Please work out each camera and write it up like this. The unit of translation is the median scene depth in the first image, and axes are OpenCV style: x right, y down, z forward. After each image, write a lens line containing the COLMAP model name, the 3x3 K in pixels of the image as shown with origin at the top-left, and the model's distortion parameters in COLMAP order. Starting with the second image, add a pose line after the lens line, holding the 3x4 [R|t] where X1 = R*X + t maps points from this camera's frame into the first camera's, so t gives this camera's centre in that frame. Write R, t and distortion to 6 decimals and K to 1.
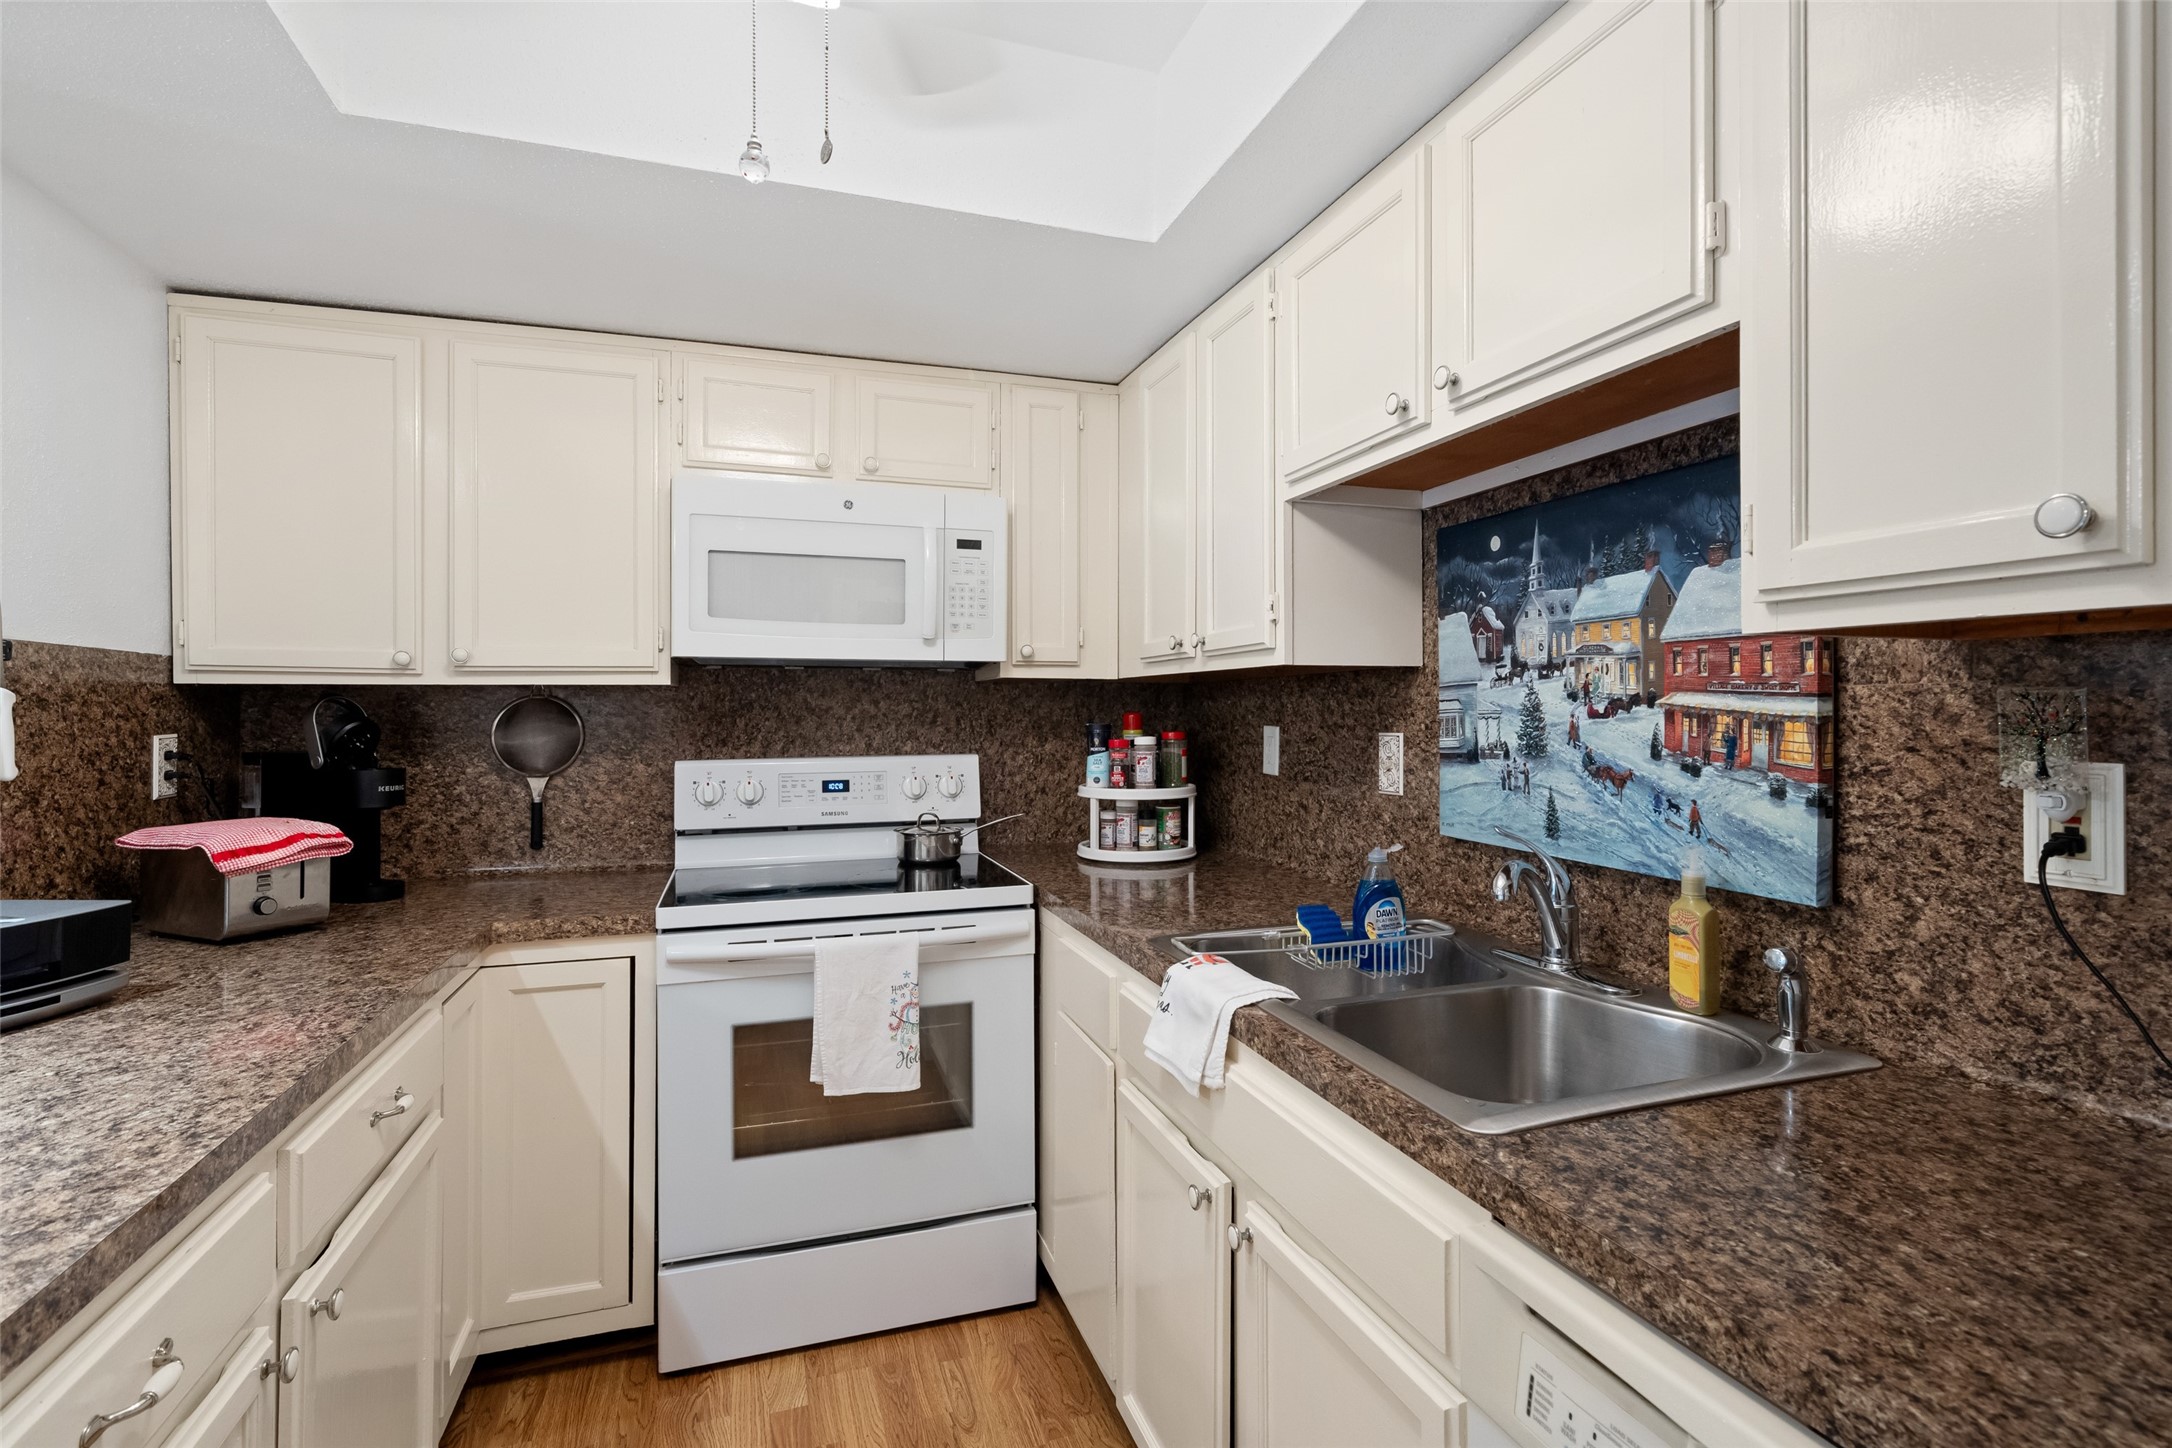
lens RADIAL K [[1016.9, 0, 1086.0], [0, 1016.9, 724.0], [0, 0, 1]] dist [-0.001623, -0.000179]
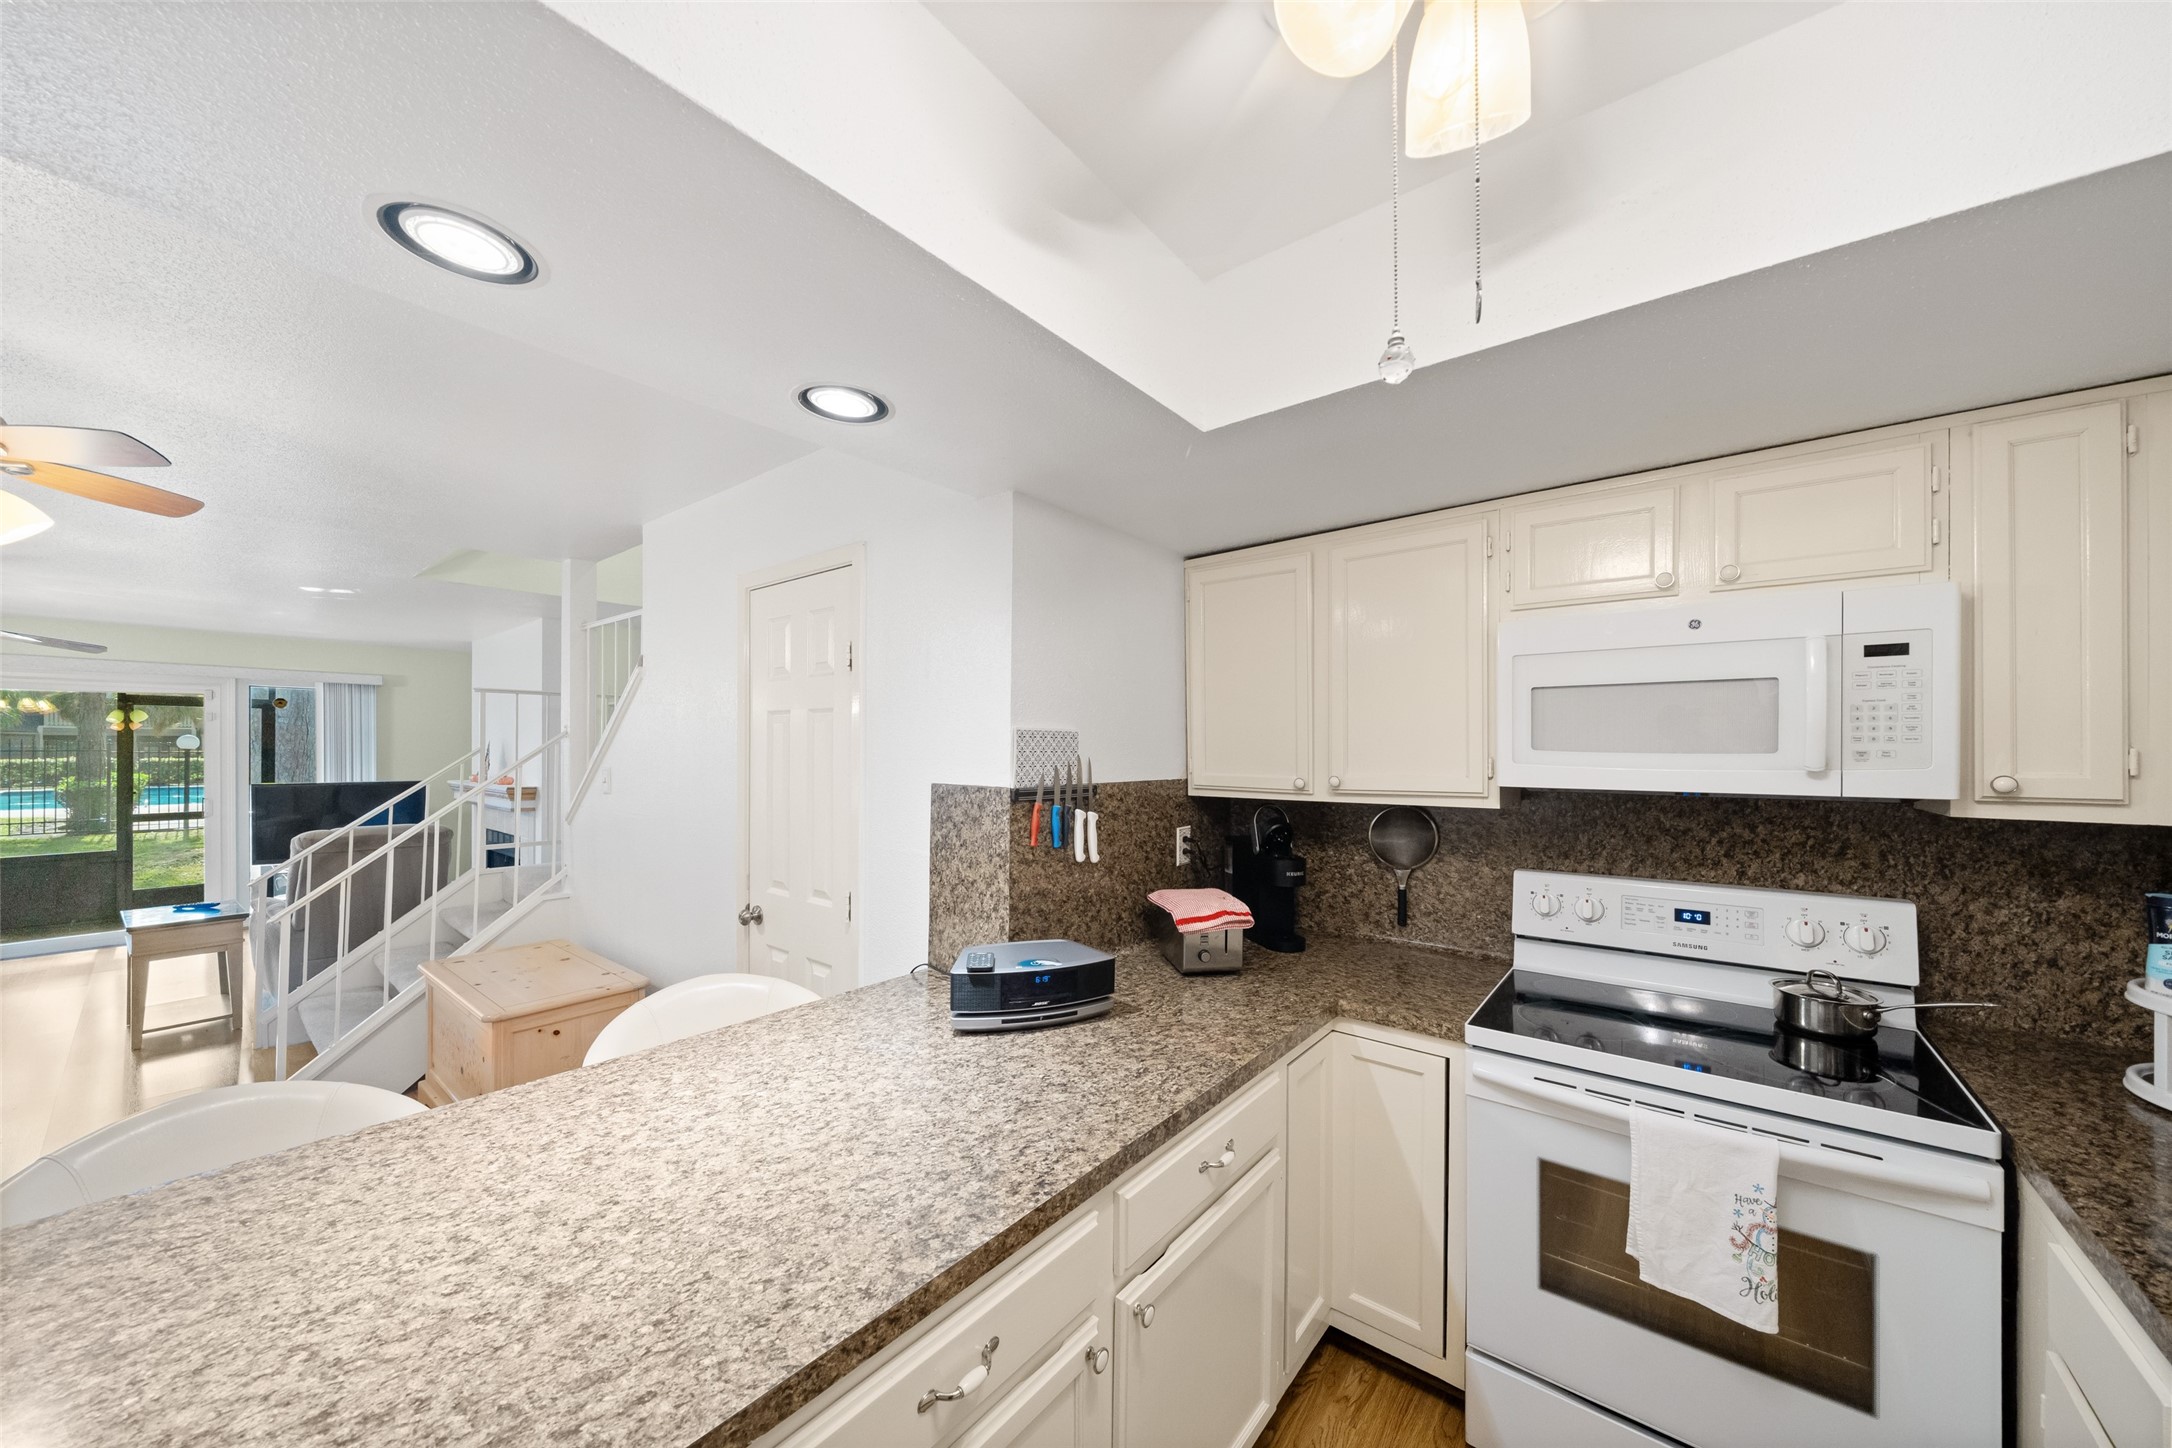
lens RADIAL K [[753.2, 0, 1092.1], [0, 753.2, 756.0], [0, 0, 1]] dist [-0.006457, 0.000145]
pose [[0.549667, 0.002713, -0.835379, 0.033023], [-0.014262, 0.999879, -0.006136, -0.092489], [0.835262, 0.015287, 0.549639, 0.195915]]
